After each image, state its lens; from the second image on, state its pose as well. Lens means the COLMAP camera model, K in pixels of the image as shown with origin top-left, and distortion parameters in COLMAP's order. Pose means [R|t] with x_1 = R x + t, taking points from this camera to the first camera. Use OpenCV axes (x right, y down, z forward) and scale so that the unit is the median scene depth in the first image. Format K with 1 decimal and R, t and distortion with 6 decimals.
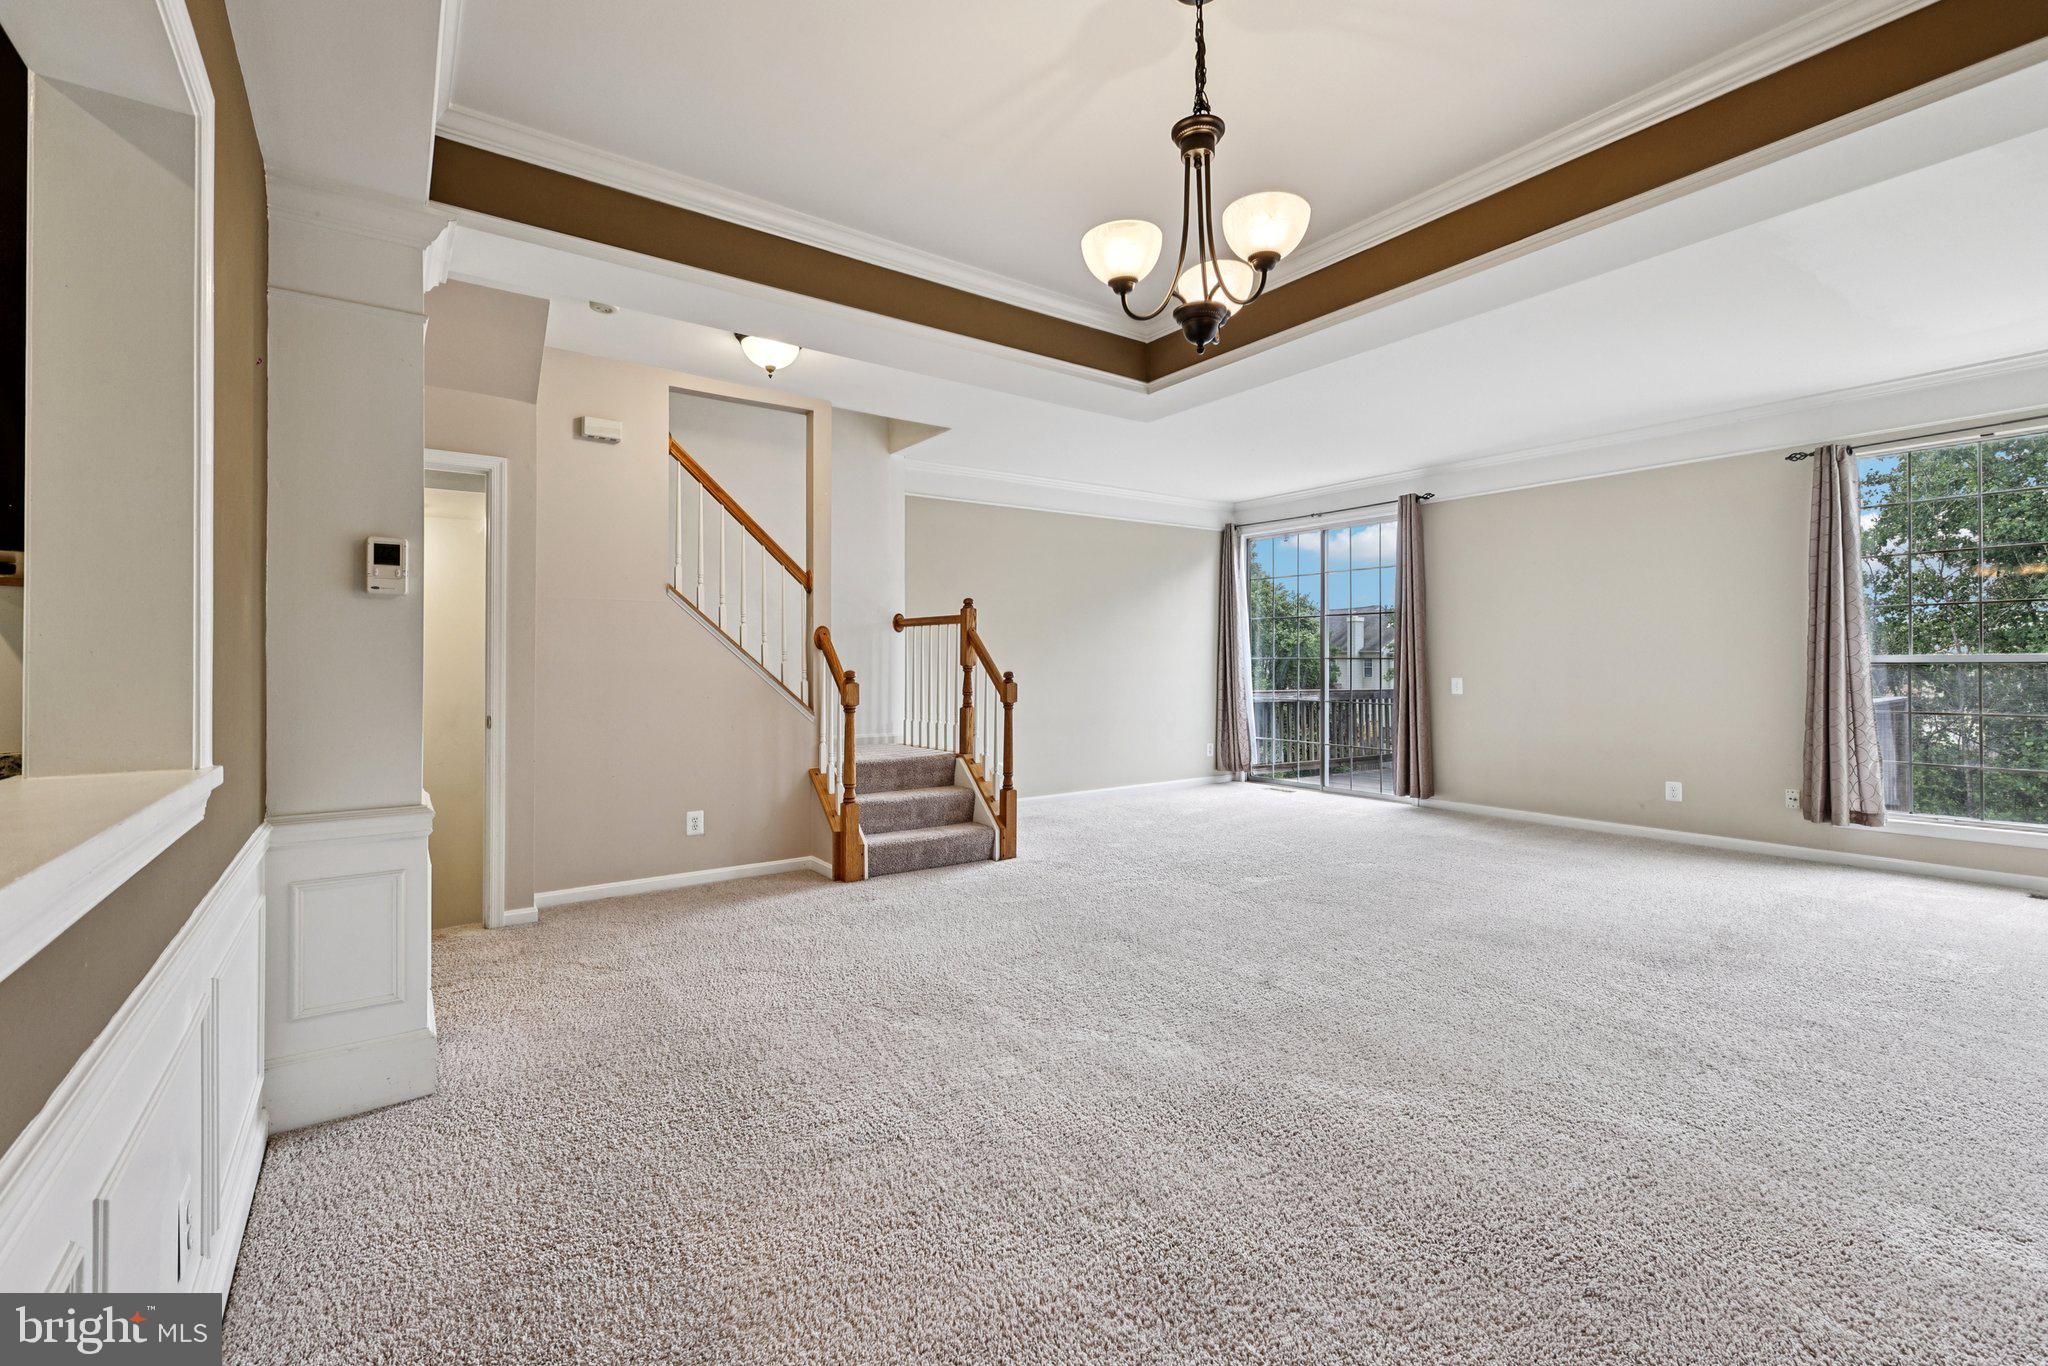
lens RADIAL K [[889.8, 0, 1025.7], [0, 889.8, 662.0], [0, 0, 1]] dist [-0.001699, -0.000980]
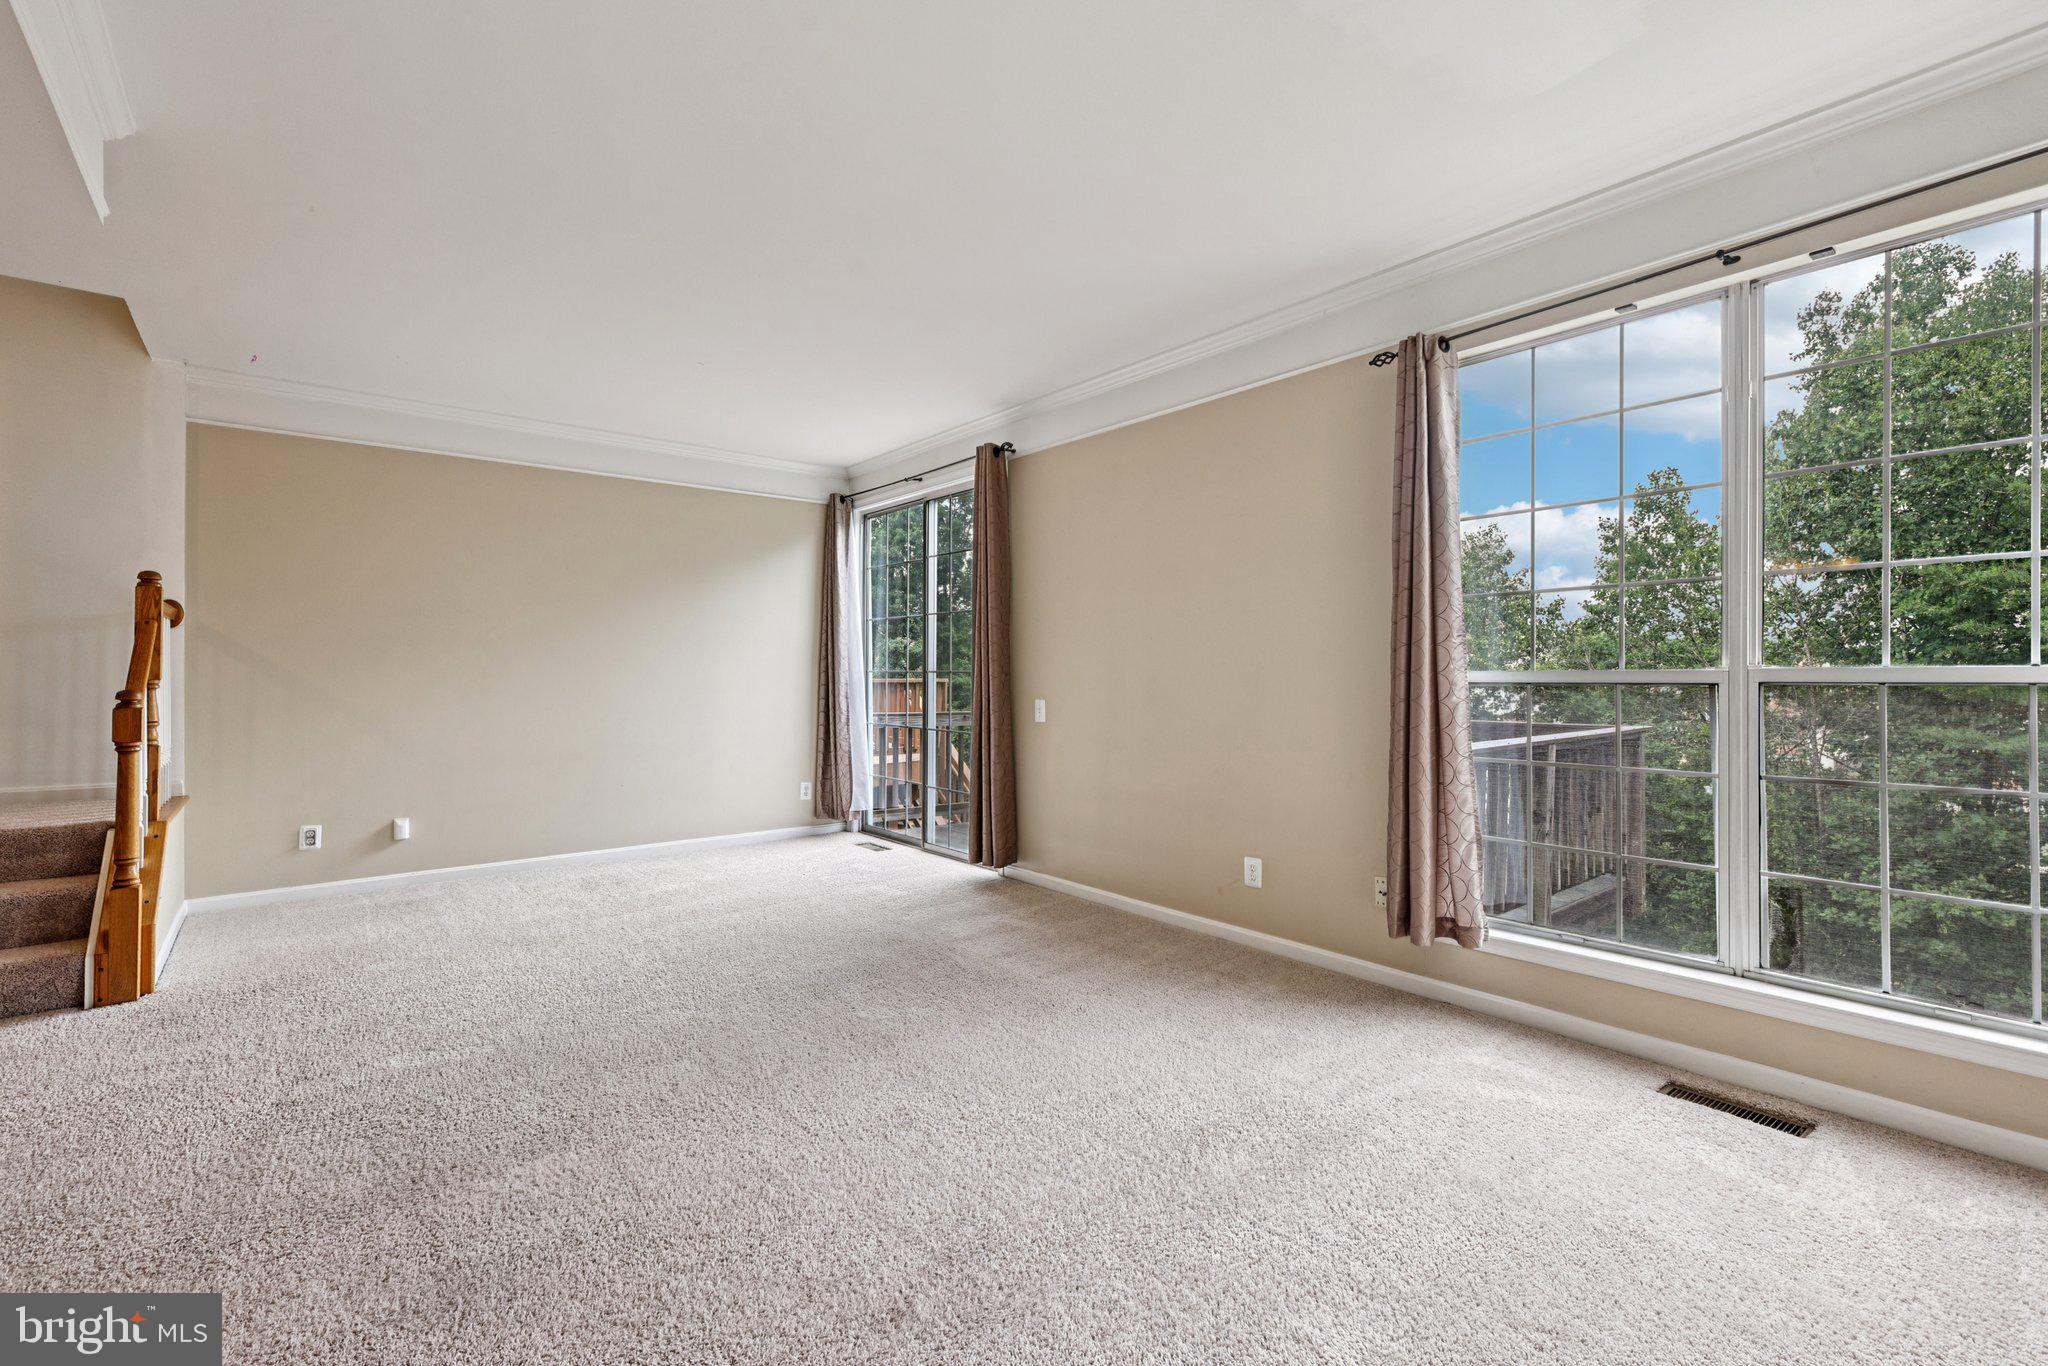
lens RADIAL K [[895.2, 0, 1023.9], [0, 895.2, 669.3], [0, 0, 1]] dist [0.001524, -0.000218]
pose [[0.997839, 0.005985, 0.065437, 0.575877], [-0.005583, 0.999964, -0.006327, -0.002635], [-0.065473, 0.005948, 0.997837, 0.378025]]
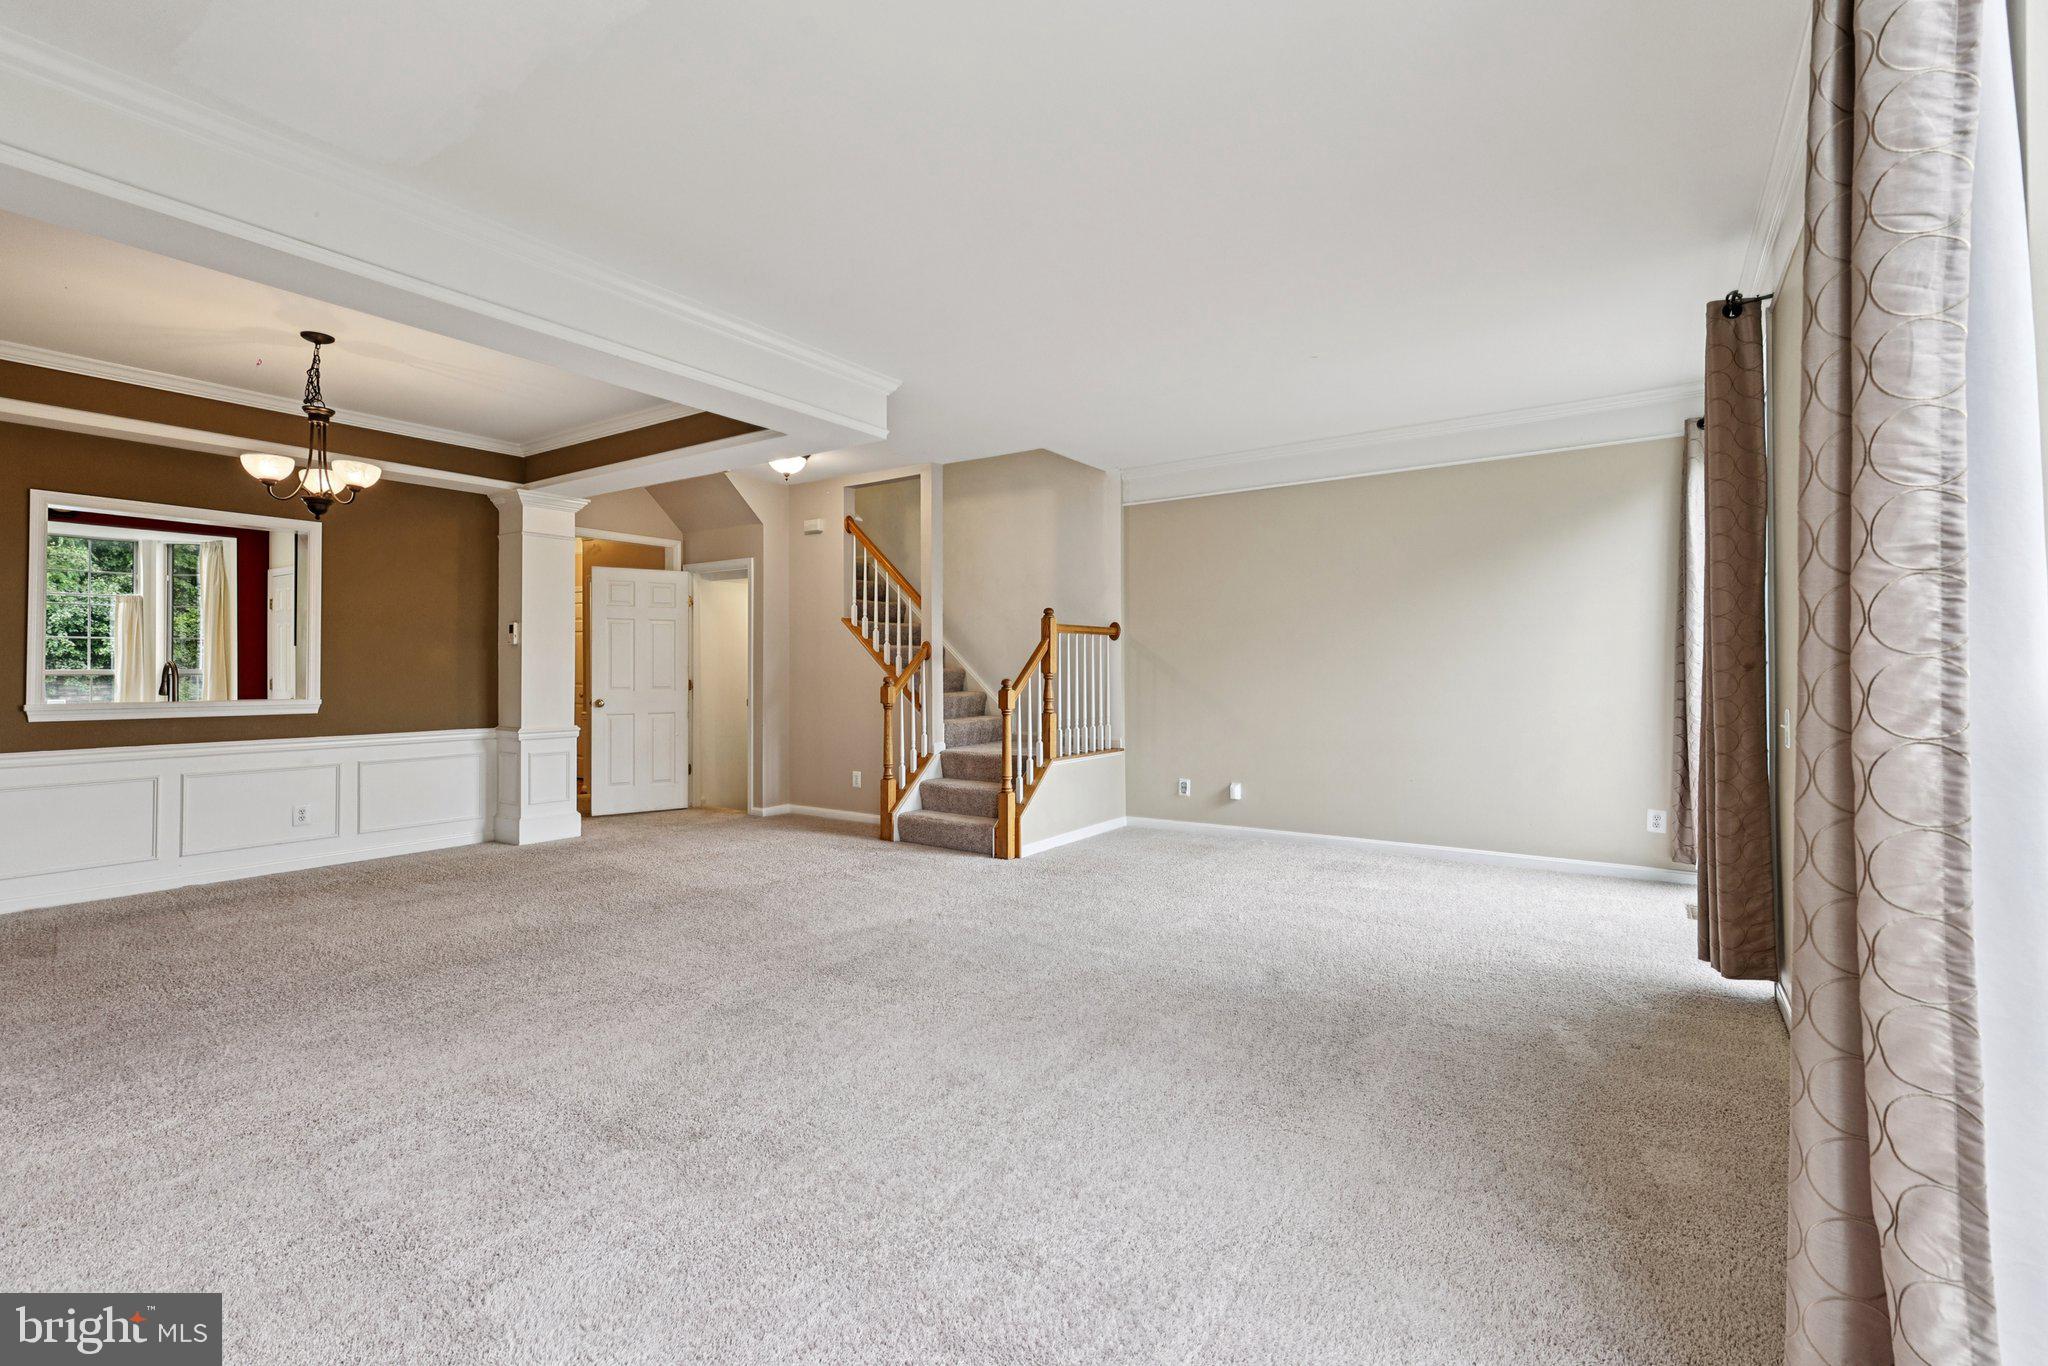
lens RADIAL K [[891.2, 0, 1025.0], [0, 891.2, 659.6], [0, 0, 1]] dist [0.004197, 0.000450]
pose [[0.339733, -0.008139, -0.940487, 1.027429], [0.002422, 0.999967, -0.007778, -0.004371], [0.940519, 0.000364, 0.339742, 0.705209]]
